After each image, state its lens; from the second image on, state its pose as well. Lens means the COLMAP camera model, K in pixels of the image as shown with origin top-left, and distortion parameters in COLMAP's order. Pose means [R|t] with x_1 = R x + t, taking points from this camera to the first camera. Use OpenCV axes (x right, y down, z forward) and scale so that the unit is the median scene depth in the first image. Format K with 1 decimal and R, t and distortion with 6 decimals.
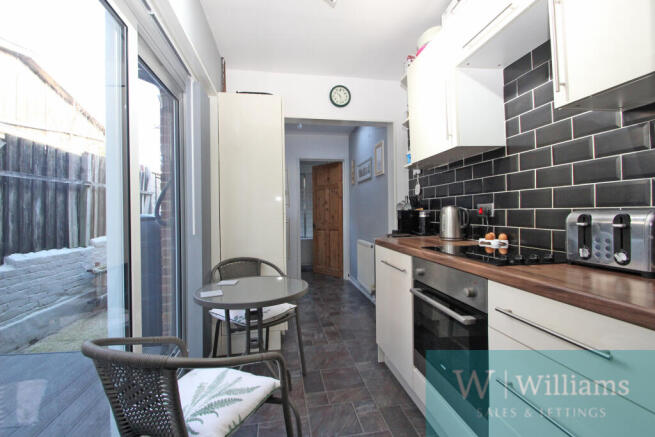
lens RADIAL K [[323.1, 0, 327.5], [0, 323.1, 218.5], [0, 0, 1]] dist [-0.015140, -0.000297]
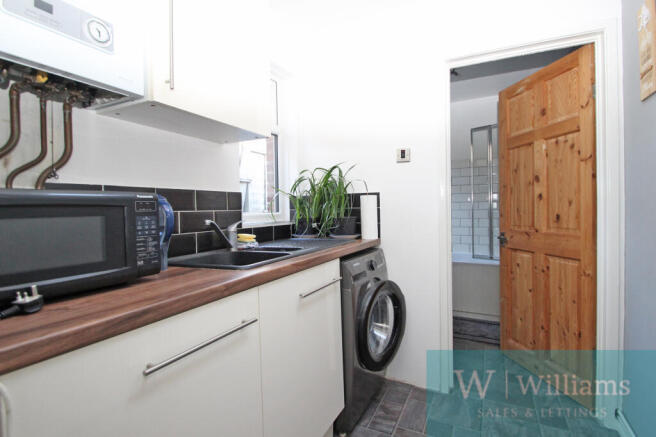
lens RADIAL K [[323.6, 0, 328.0], [0, 323.6, 218.5], [0, 0, 1]] dist [-0.015140, -0.000297]
pose [[0.813958, 0.006988, -0.580881, 0.014657], [0.000651, 0.999916, 0.012942, -0.008126], [0.580923, -0.010912, 0.813885, 0.568859]]
